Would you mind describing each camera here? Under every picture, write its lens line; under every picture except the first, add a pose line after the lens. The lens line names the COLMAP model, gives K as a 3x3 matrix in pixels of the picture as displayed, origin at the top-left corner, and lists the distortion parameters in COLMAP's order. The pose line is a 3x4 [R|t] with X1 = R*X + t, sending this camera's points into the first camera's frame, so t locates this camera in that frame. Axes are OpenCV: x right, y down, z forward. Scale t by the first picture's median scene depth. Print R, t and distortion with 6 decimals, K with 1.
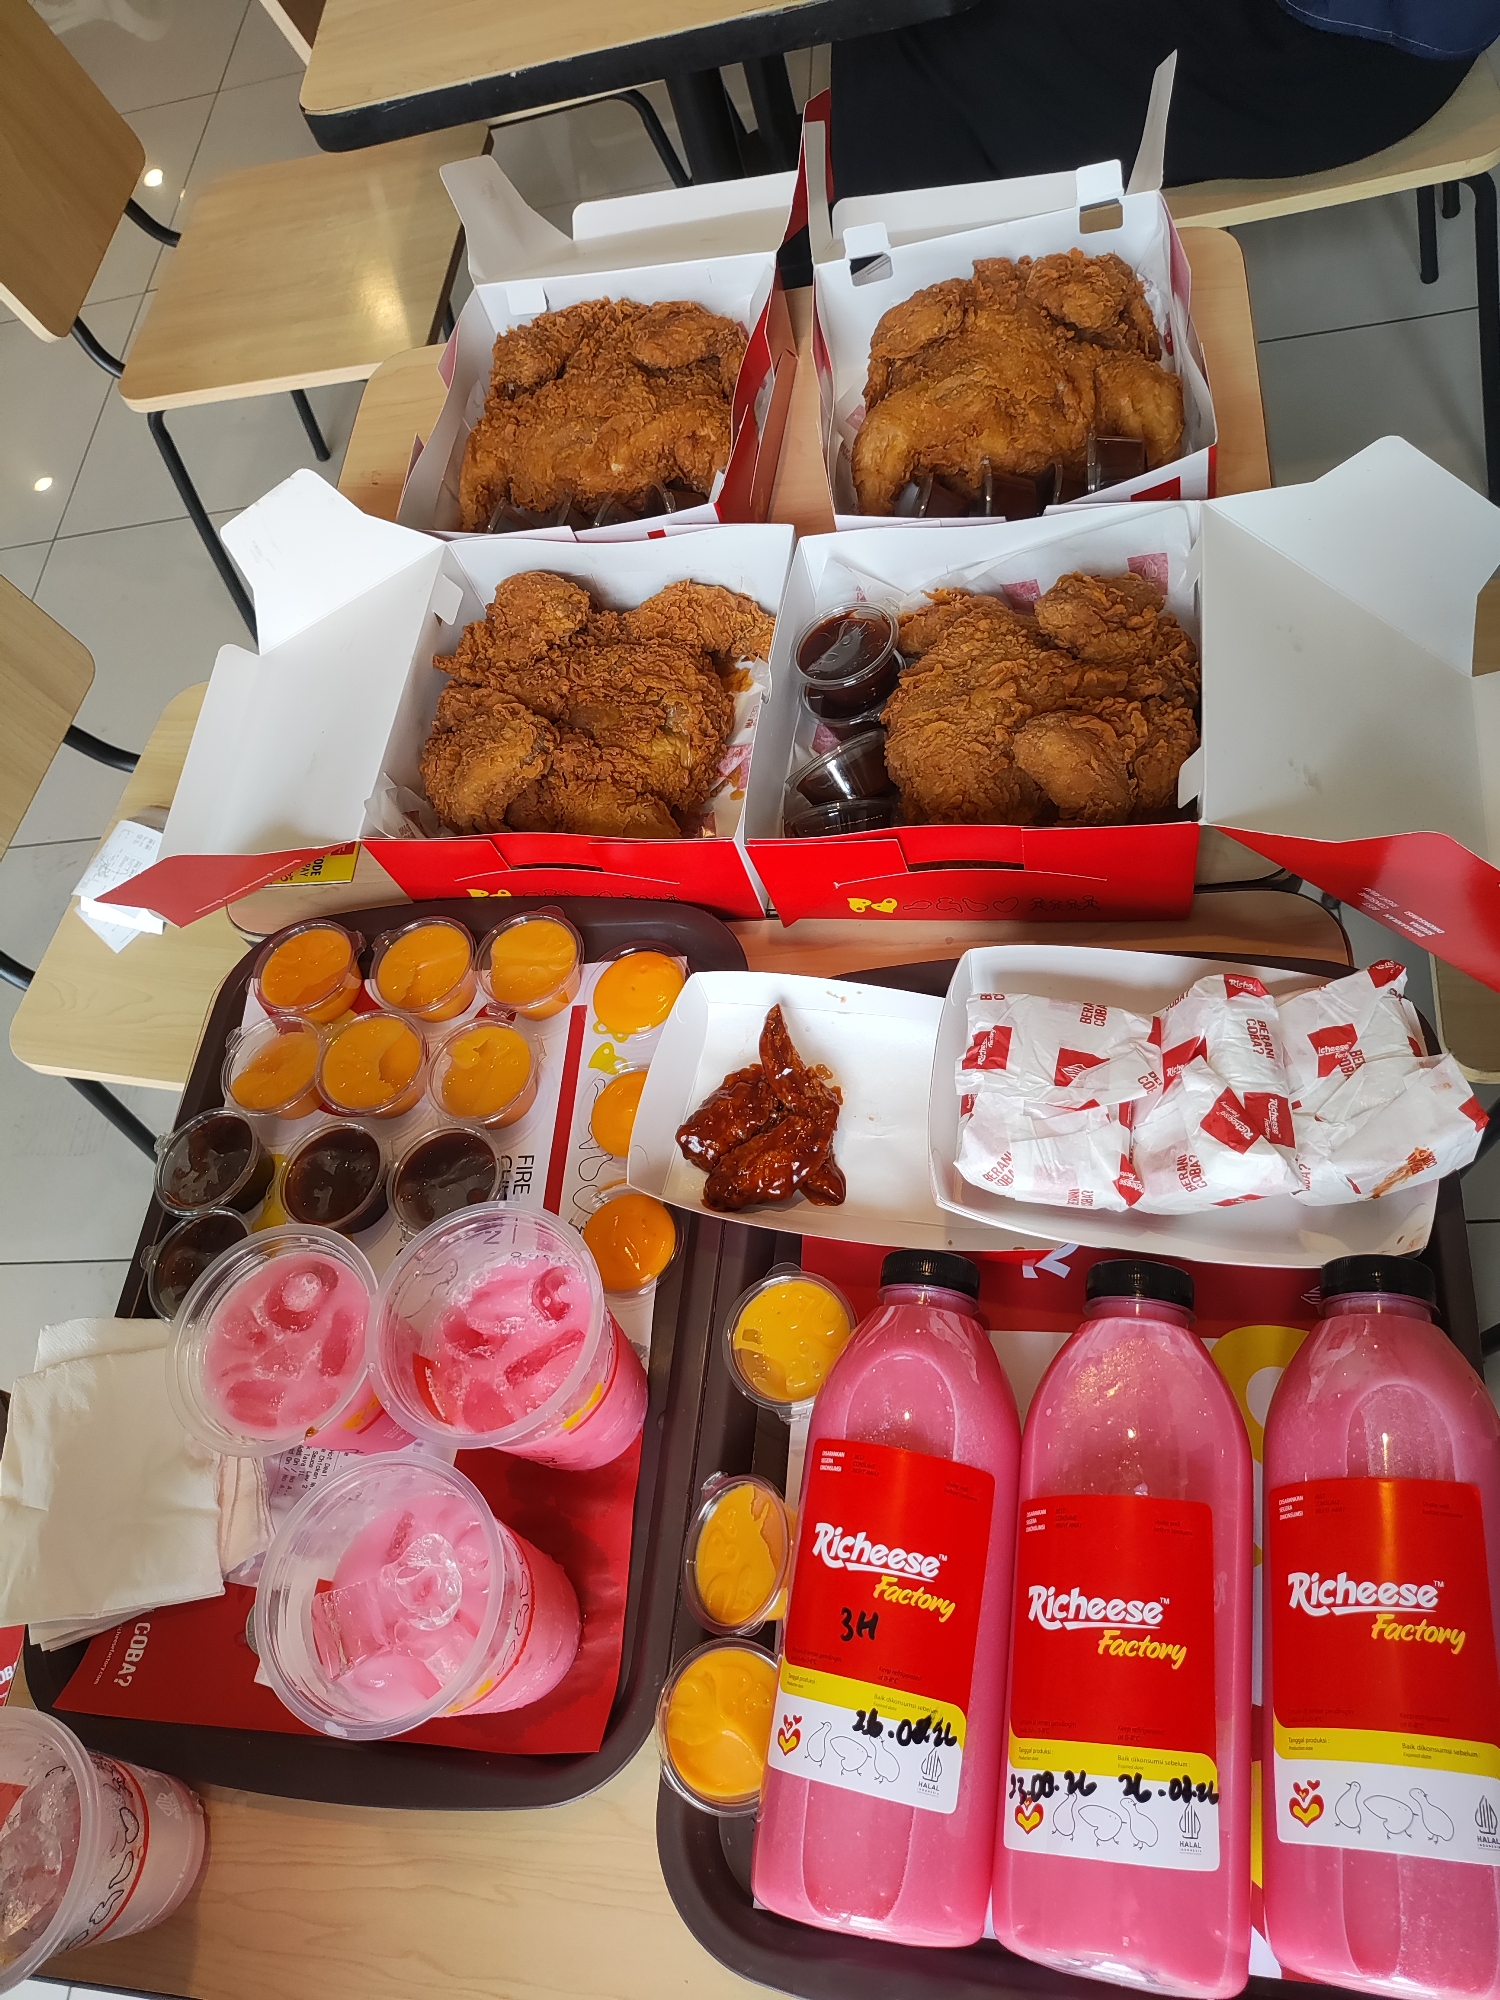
lens RADIAL K [[1476.6, 0, 744.7], [0, 1476.6, 1008.6], [0, 0, 1]] dist [0.067731, -0.164638]
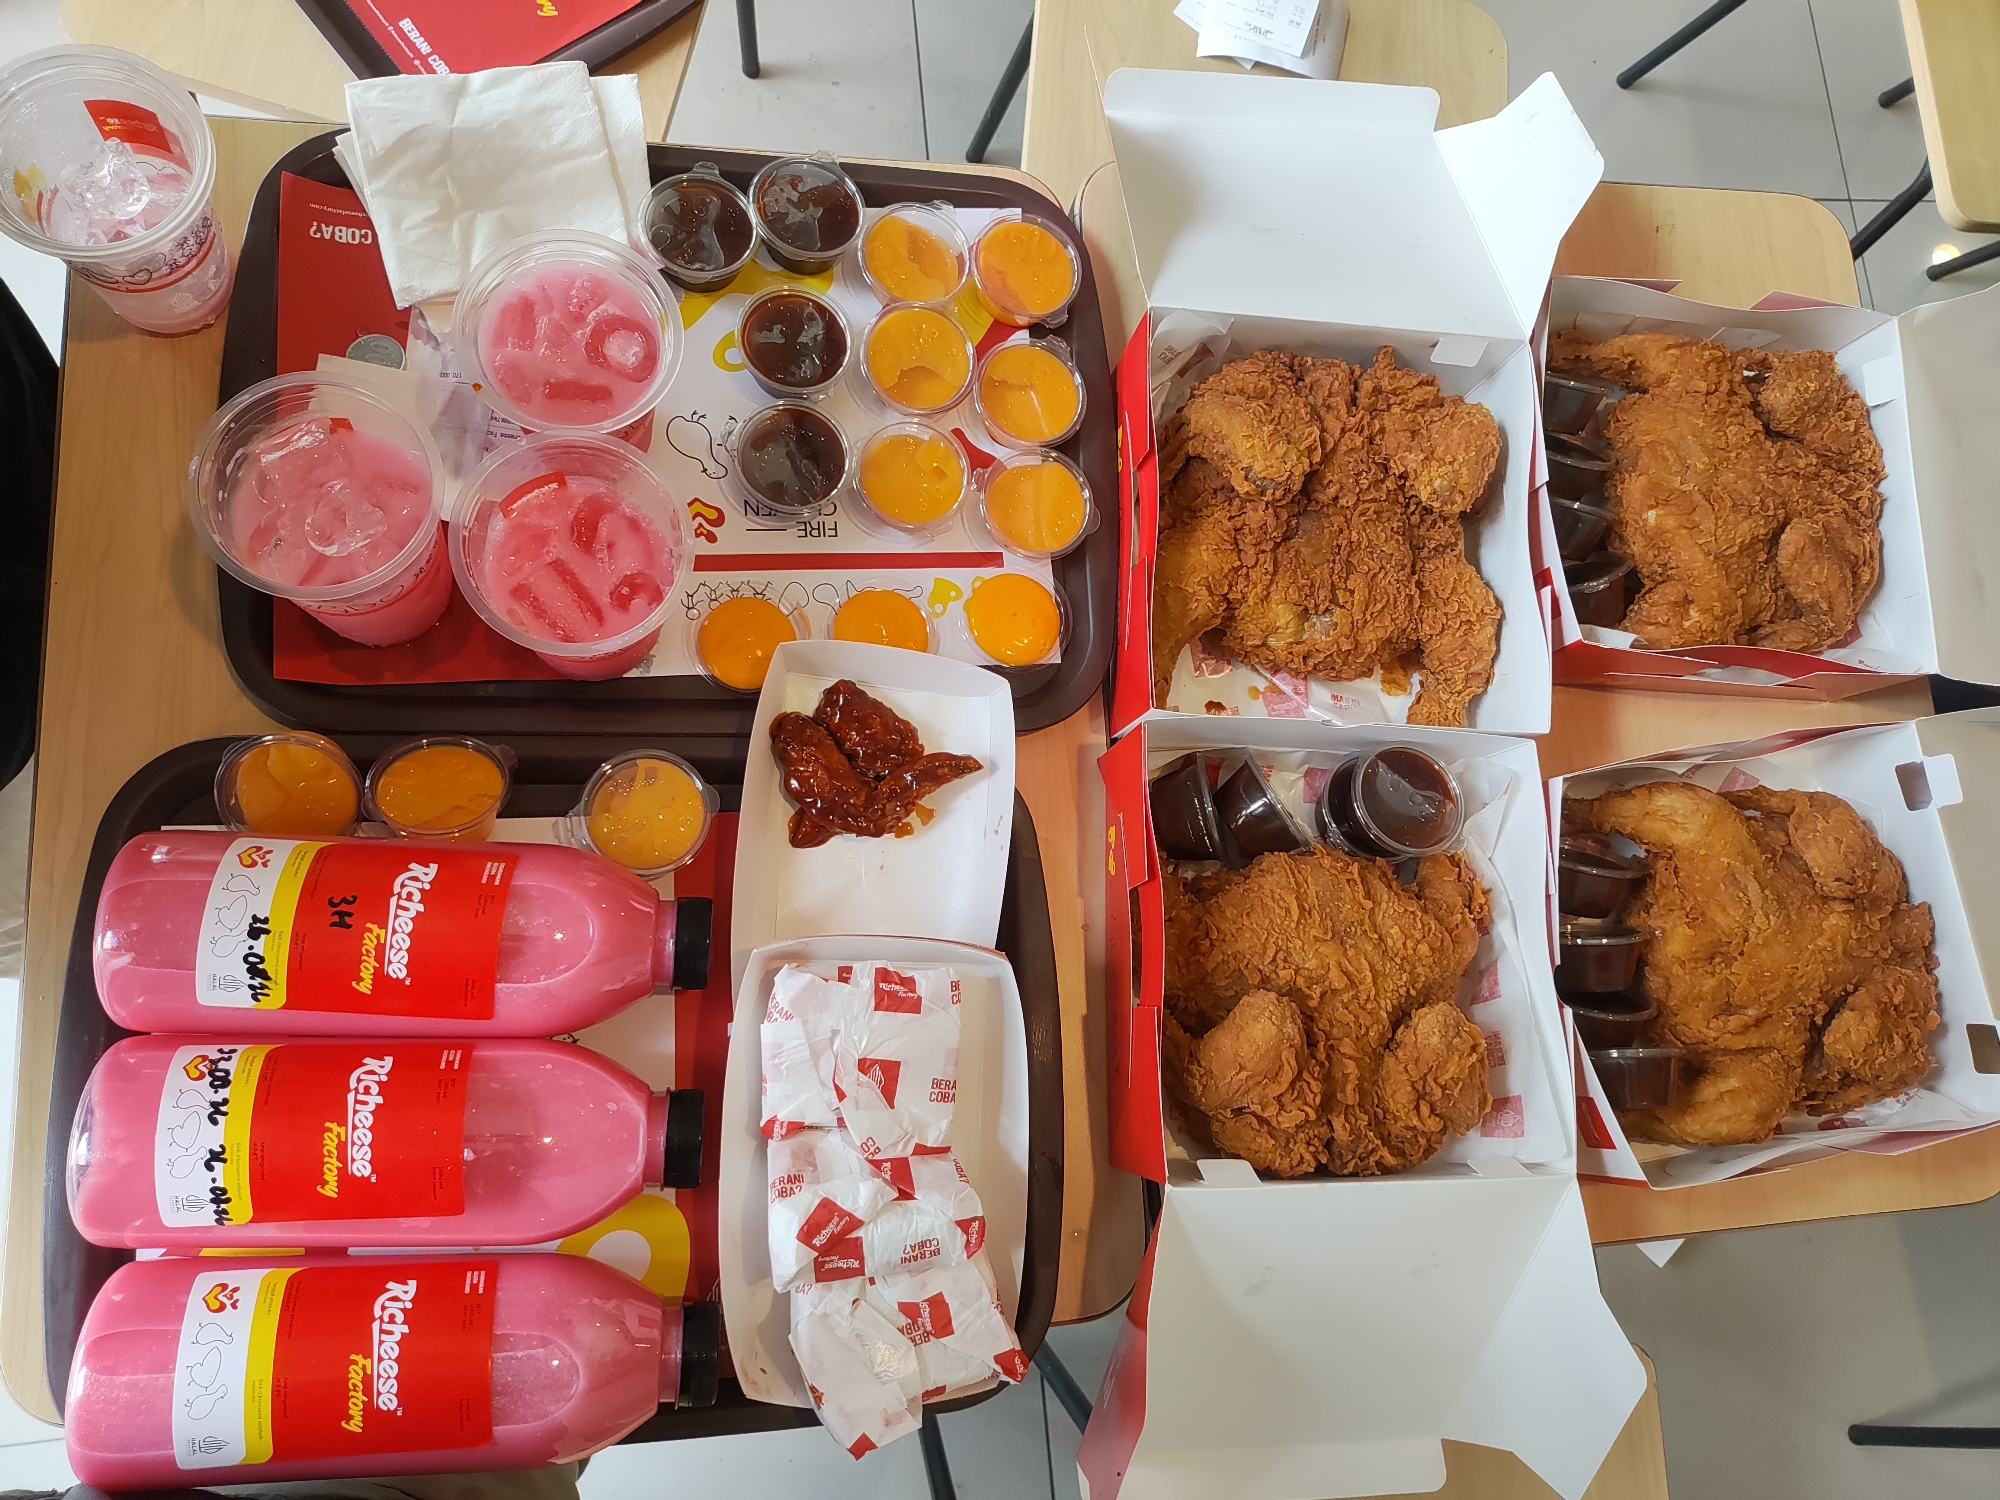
lens RADIAL K [[1476.6, 0, 1000.0], [0, 1476.6, 750.0], [0, 0, 1]] dist [0.067731, -0.164638]
pose [[0.094443, 0.993306, 0.066509, -0.057729], [-0.957824, 0.072450, 0.278072, -0.304106], [0.271392, -0.089966, 0.958255, 0.041975]]
